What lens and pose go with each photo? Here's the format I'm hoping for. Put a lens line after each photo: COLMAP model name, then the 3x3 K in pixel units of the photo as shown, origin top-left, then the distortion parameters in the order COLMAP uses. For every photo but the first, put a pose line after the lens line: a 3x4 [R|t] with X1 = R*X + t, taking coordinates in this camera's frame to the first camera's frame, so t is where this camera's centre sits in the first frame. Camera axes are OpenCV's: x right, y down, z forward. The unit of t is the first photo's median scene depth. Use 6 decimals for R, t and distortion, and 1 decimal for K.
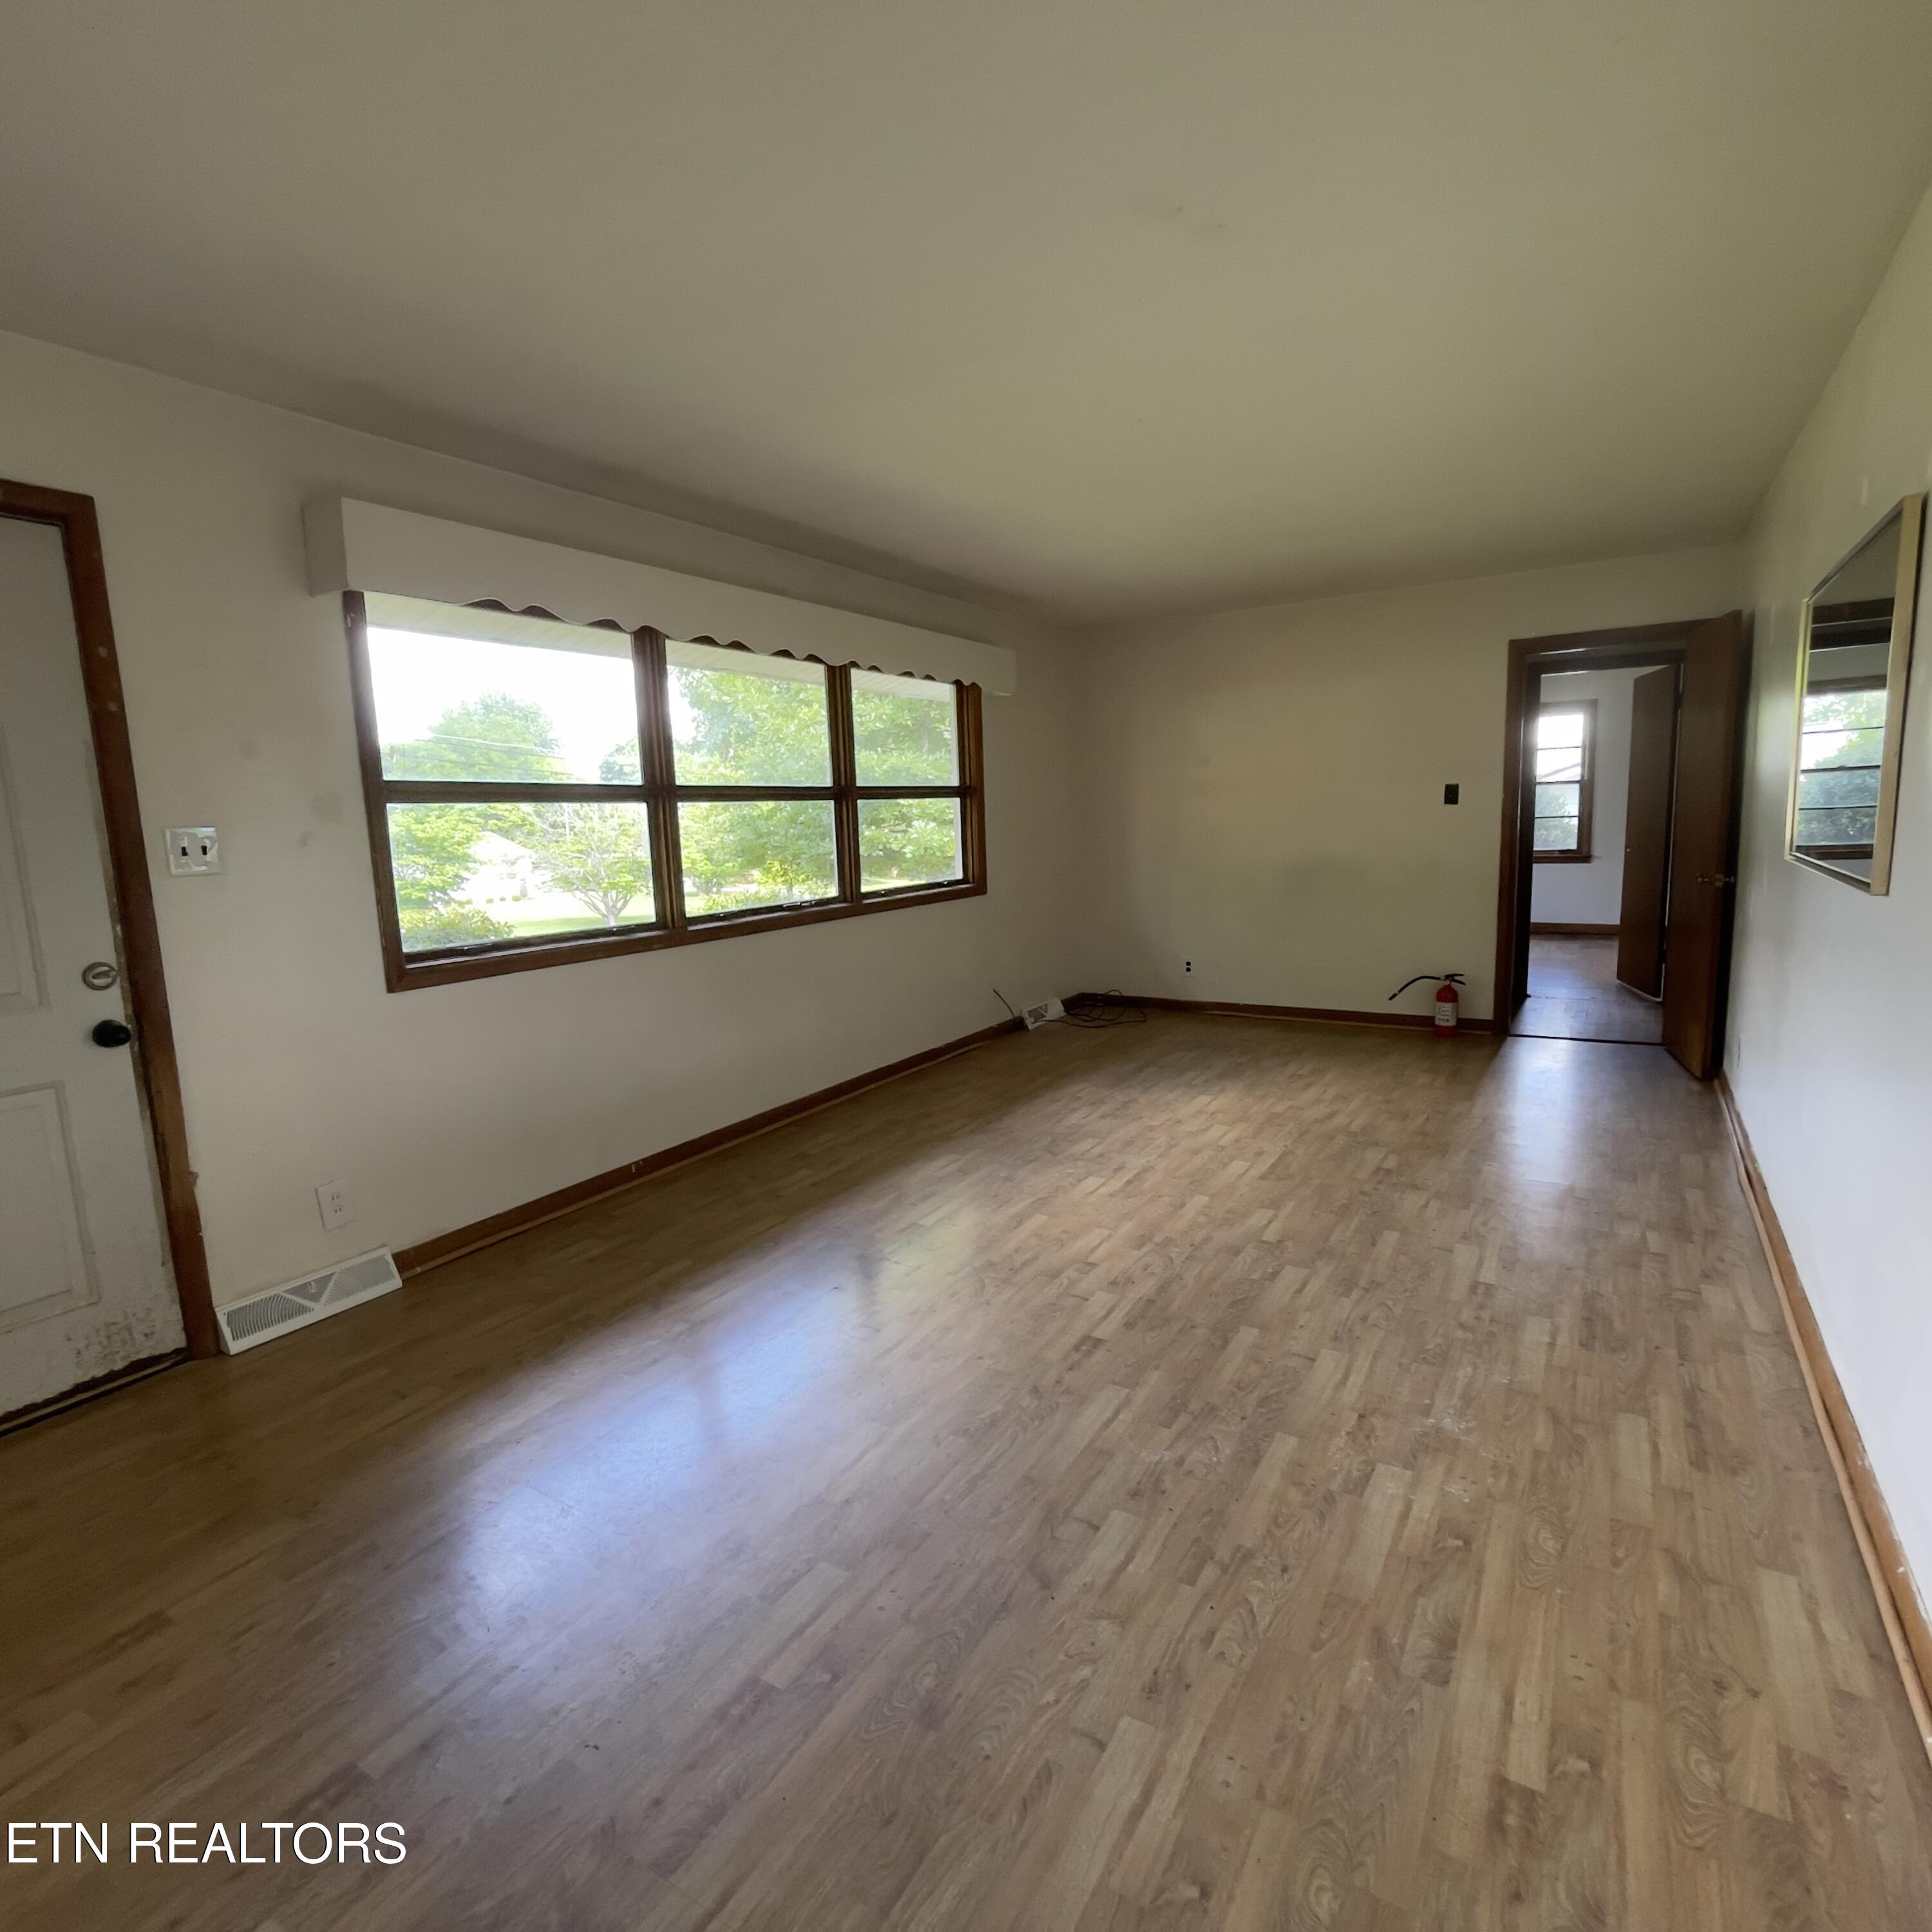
lens RADIAL K [[1048.7, 0, 953.6], [0, 1048.7, 964.8], [0, 0, 1]] dist [0.000249, 0.000901]
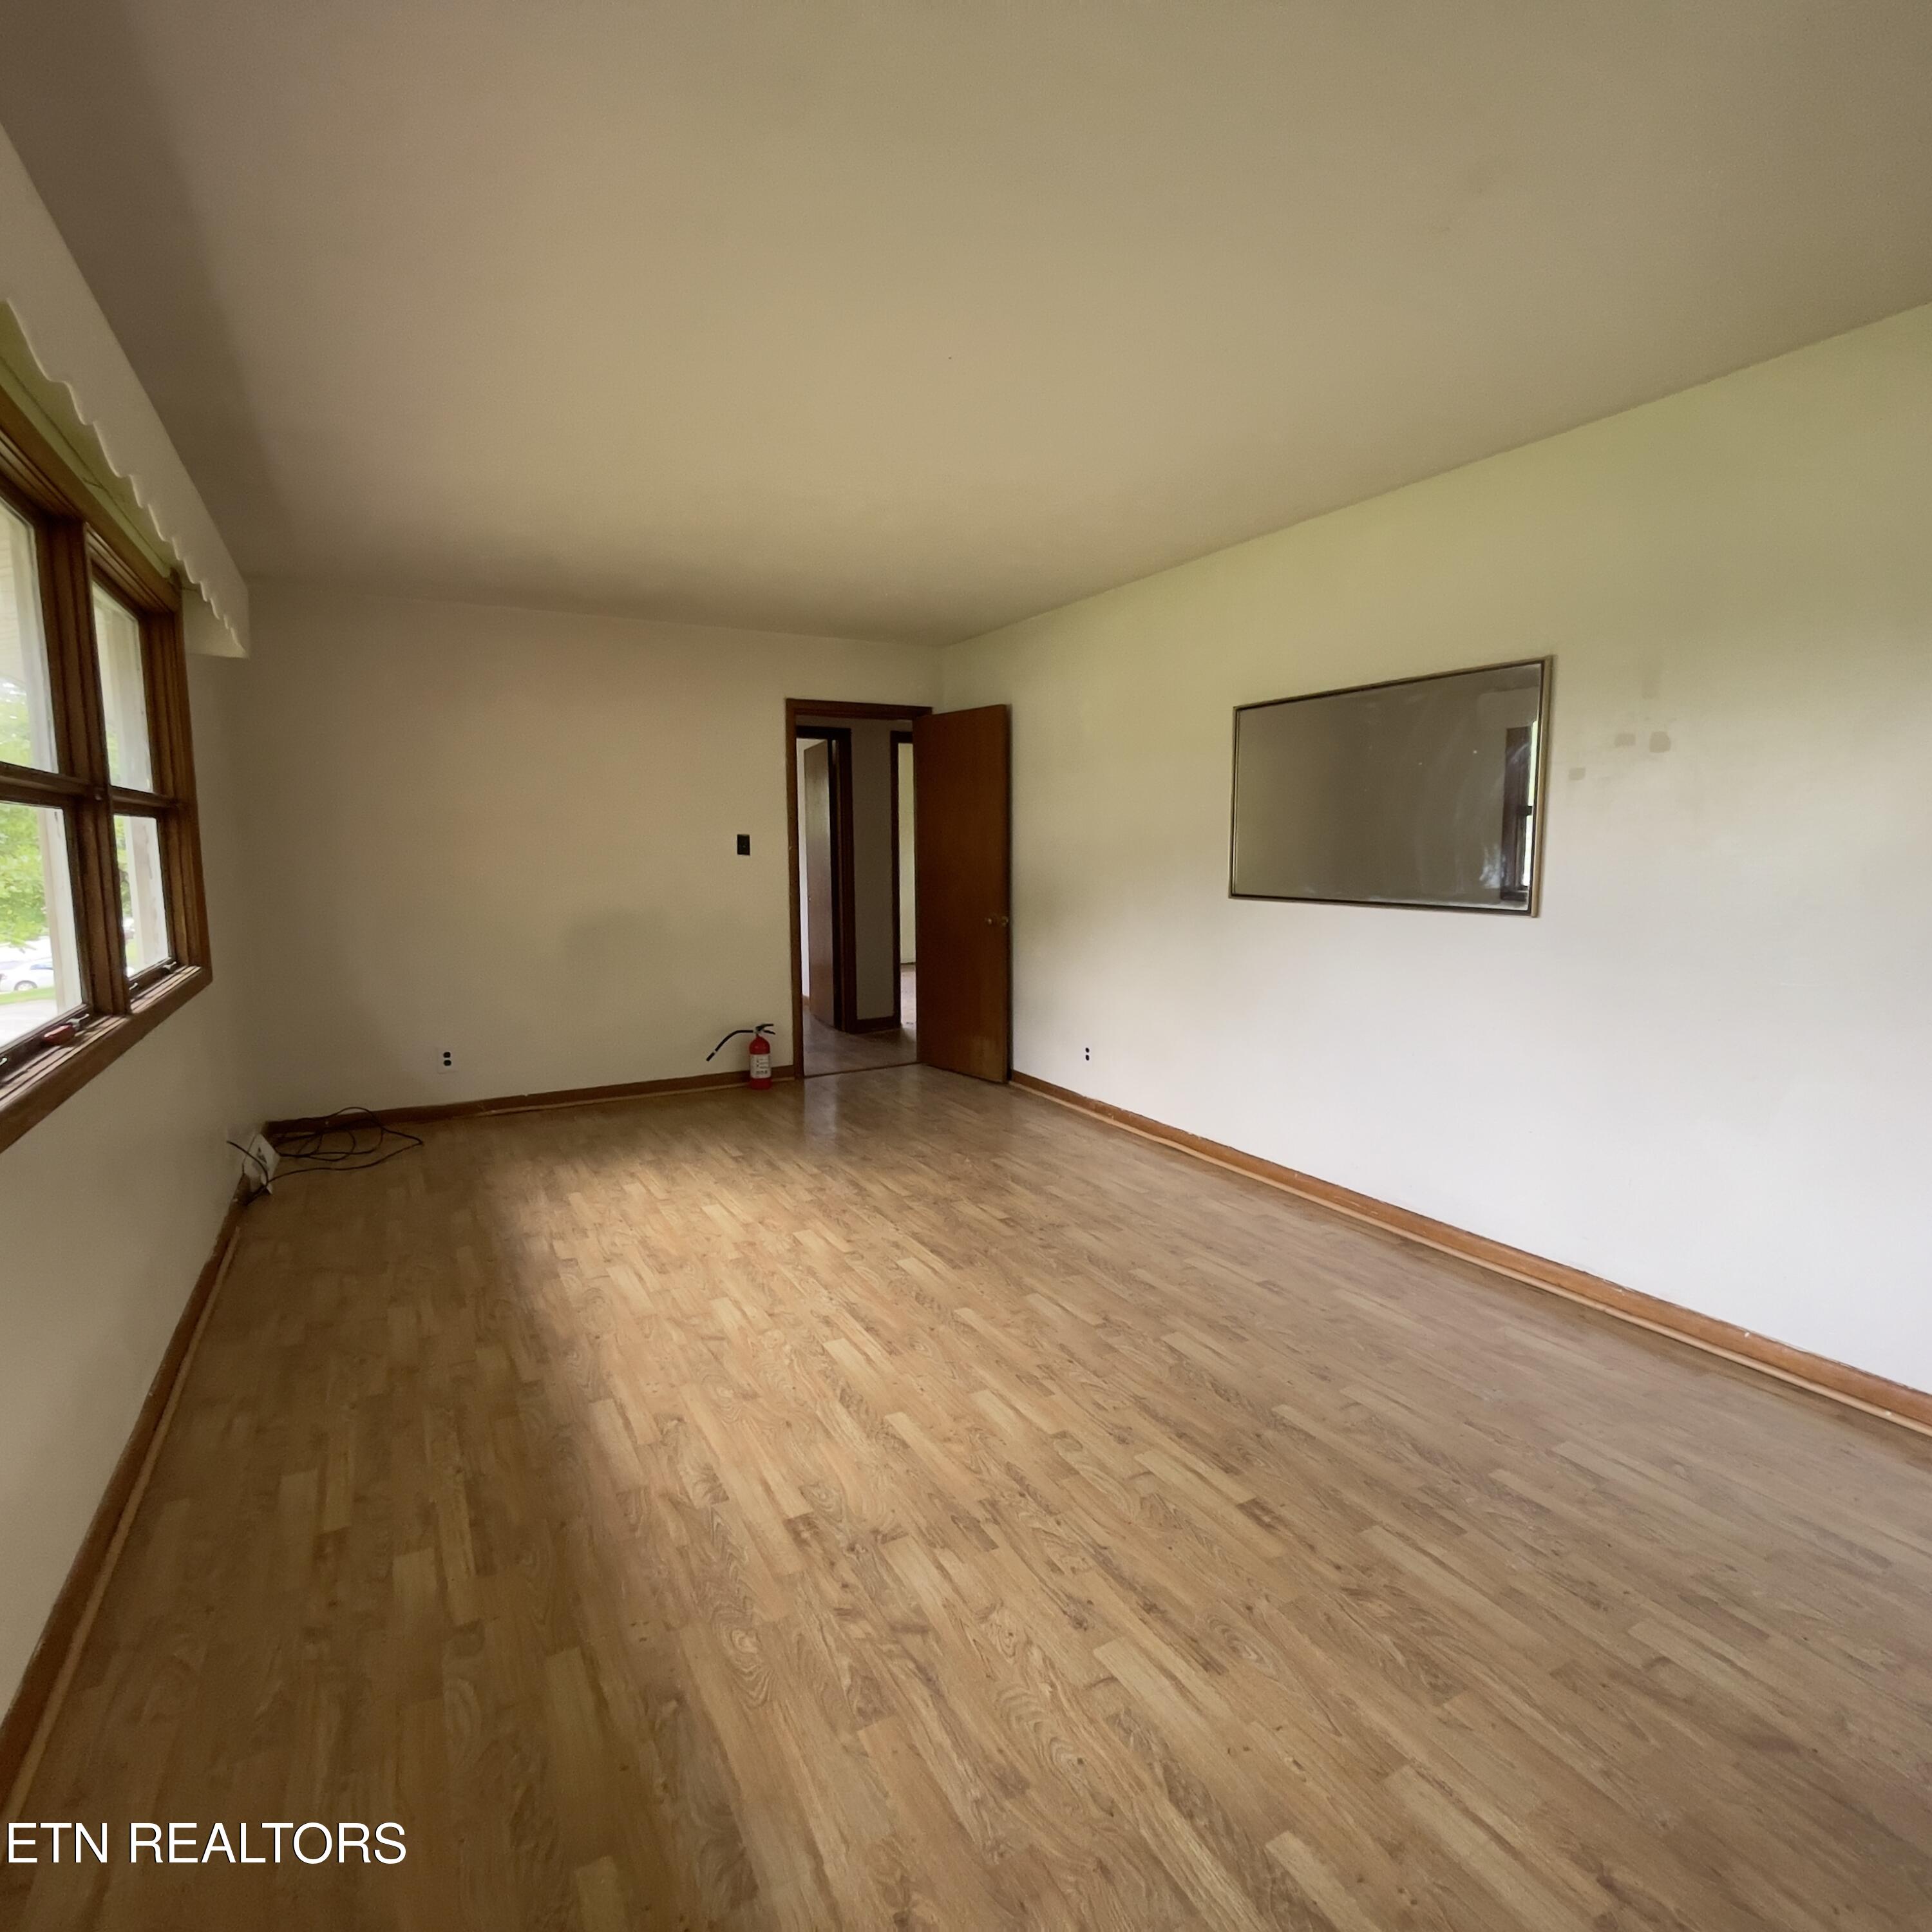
lens RADIAL K [[1040.3, 0, 966.0], [0, 1040.3, 966.0], [0, 0, 1]] dist [-0.017942, -0.000161]
pose [[0.479948, -0.067466, 0.874699, -0.429044], [0.116658, 0.993092, 0.012588, -0.054423], [-0.869506, 0.096000, 0.484503, 0.535936]]
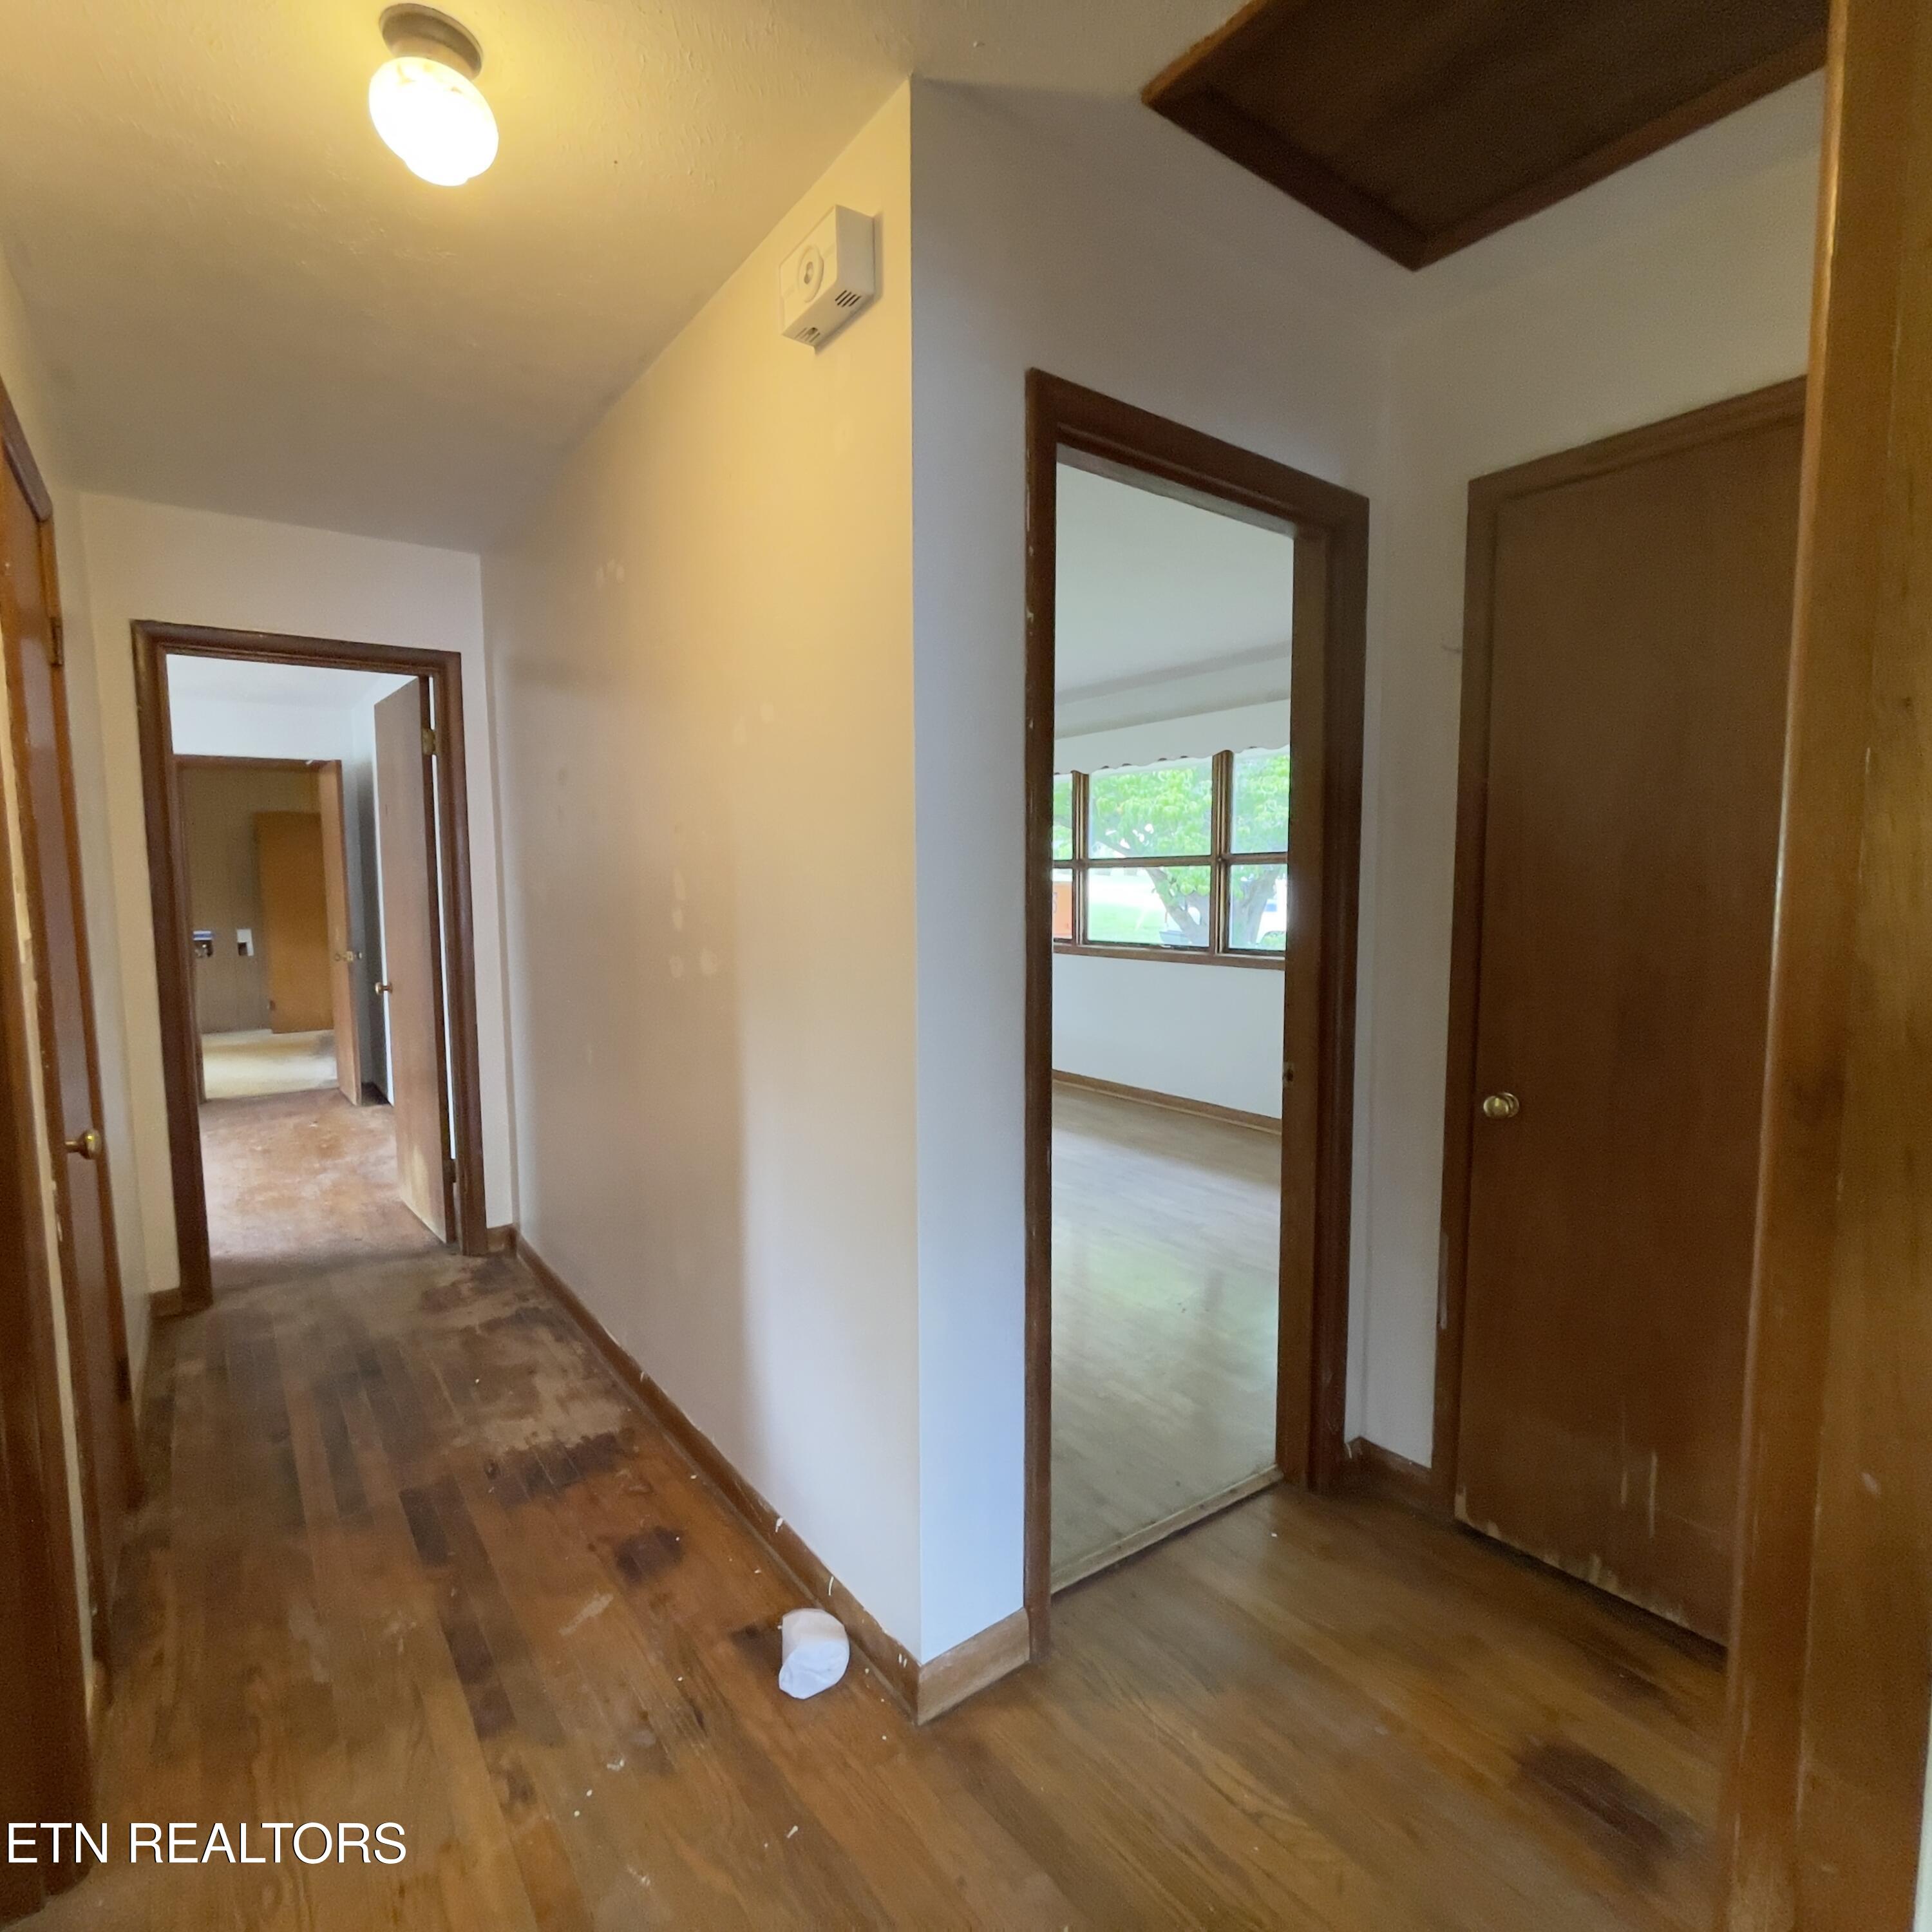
lens RADIAL K [[1040.3, 0, 966.0], [0, 1040.3, 966.0], [0, 0, 1]] dist [-0.017942, -0.000161]
pose [[-0.368360, 0.113293, -0.922754, 1.391035], [-0.123734, 0.977742, 0.169439, -0.270127], [0.921412, 0.176591, -0.346143, 1.500467]]
